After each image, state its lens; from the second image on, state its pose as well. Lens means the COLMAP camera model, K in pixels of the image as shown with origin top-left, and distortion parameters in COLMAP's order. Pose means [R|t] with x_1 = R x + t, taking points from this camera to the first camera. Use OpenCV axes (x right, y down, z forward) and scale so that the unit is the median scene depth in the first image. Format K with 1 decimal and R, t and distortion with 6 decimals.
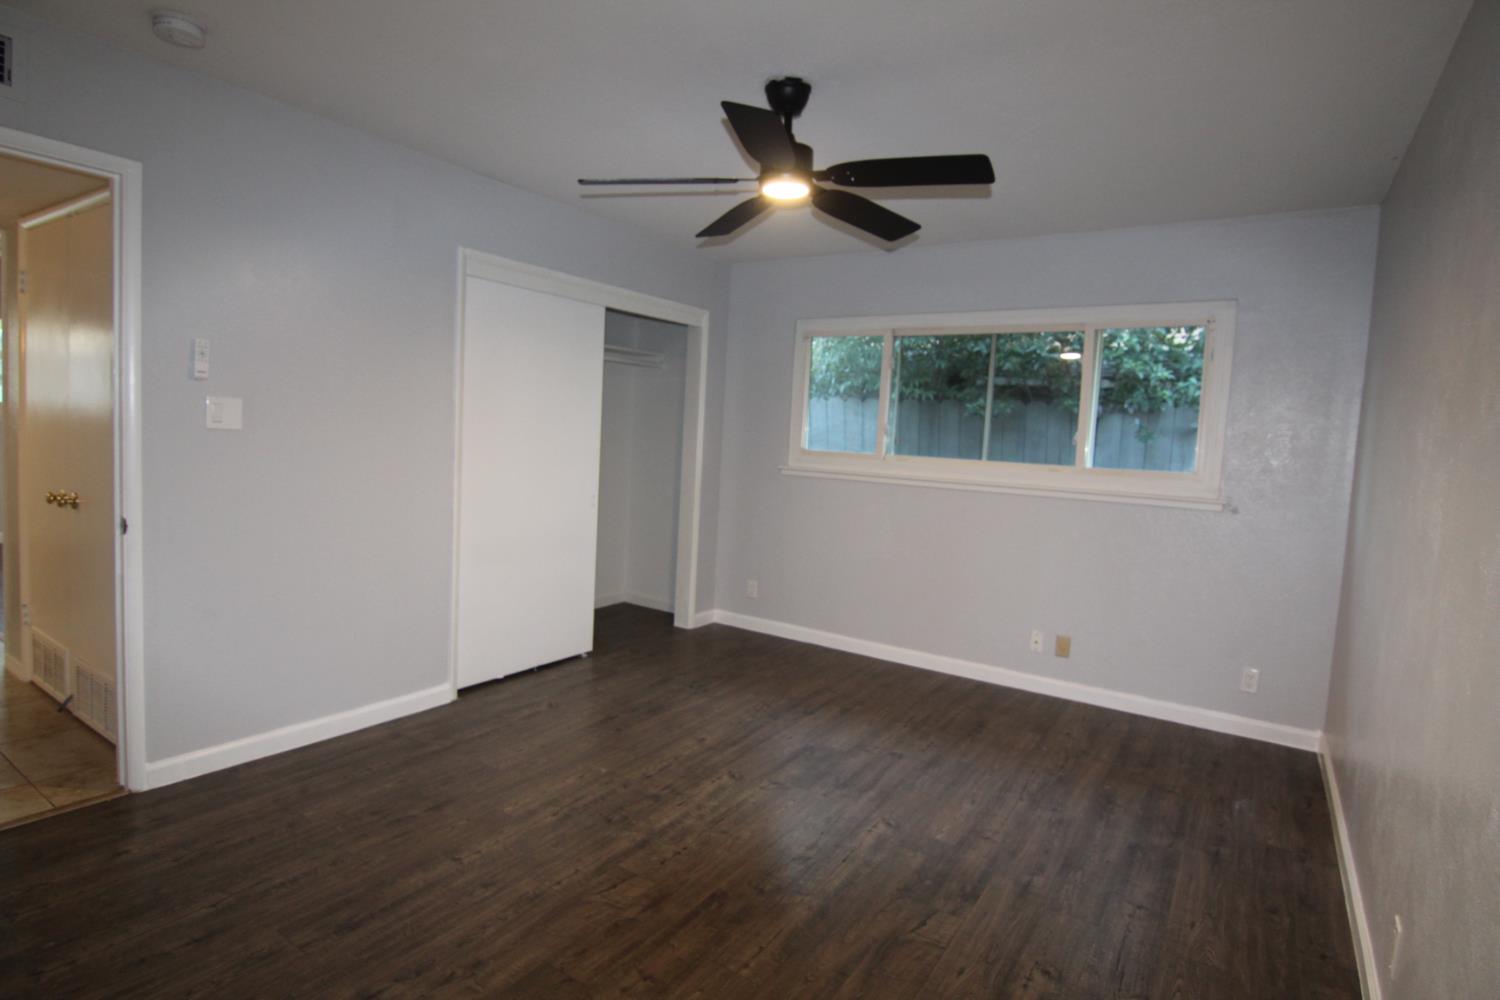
lens RADIAL K [[775.6, 0, 751.6], [0, 775.6, 496.7], [0, 0, 1]] dist [0.000392, -0.000362]
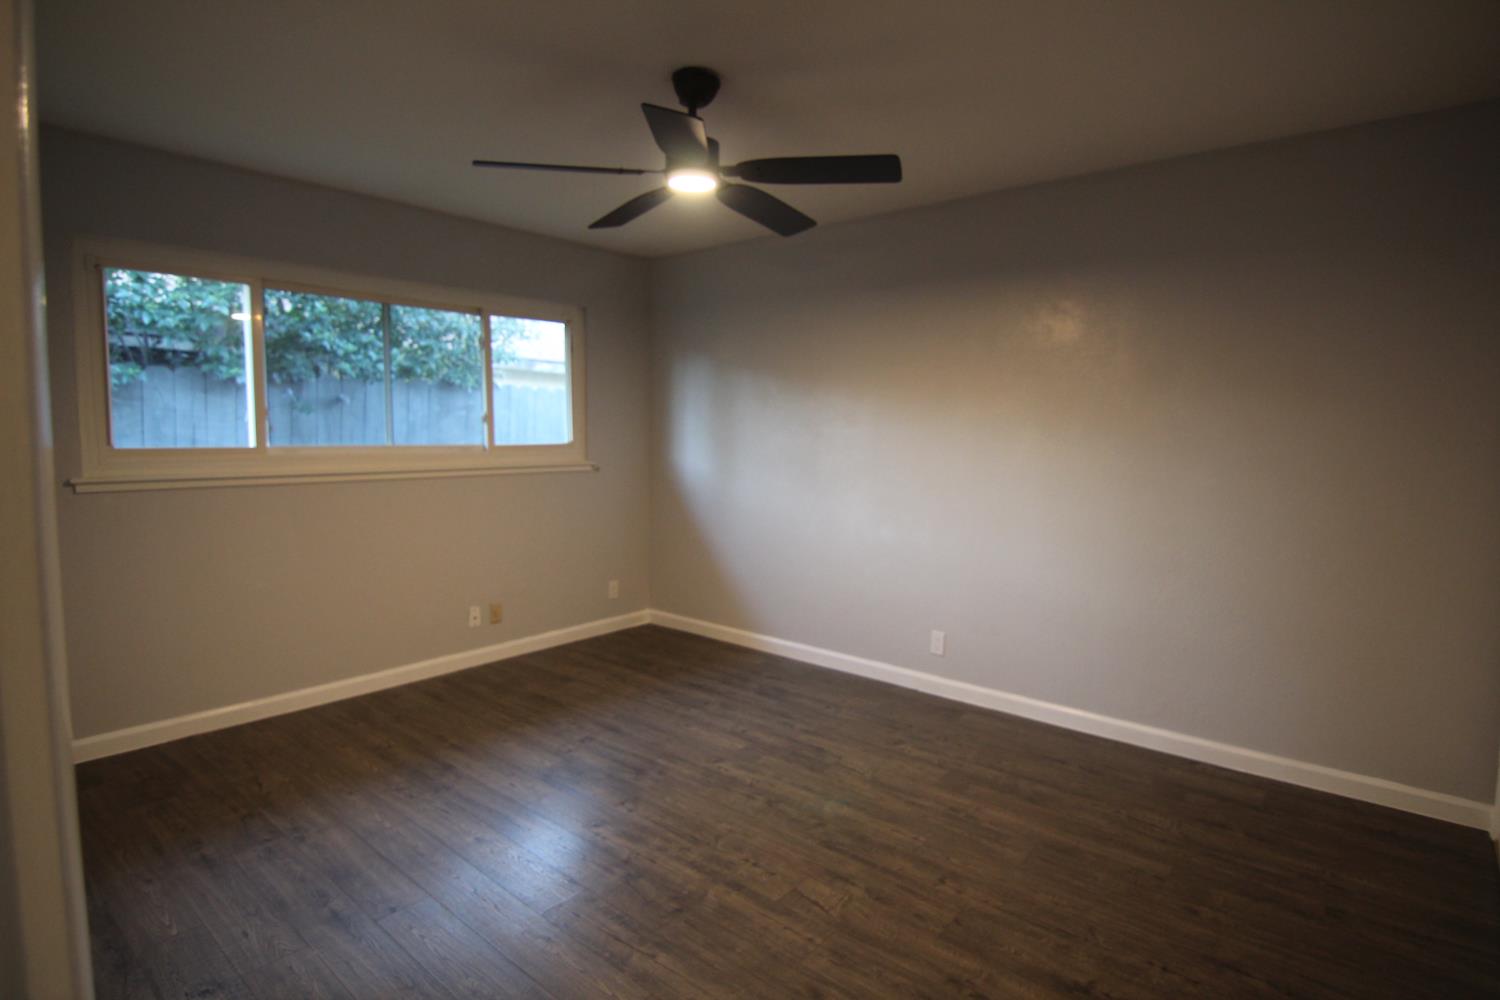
lens RADIAL K [[775.6, 0, 754.7], [0, 775.6, 499.6], [0, 0, 1]] dist [0.000392, -0.000362]
pose [[0.117700, -0.141402, 0.982930, -0.898185], [0.078345, 0.988047, 0.132757, -0.116245], [-0.989954, 0.061382, 0.127371, 0.762007]]
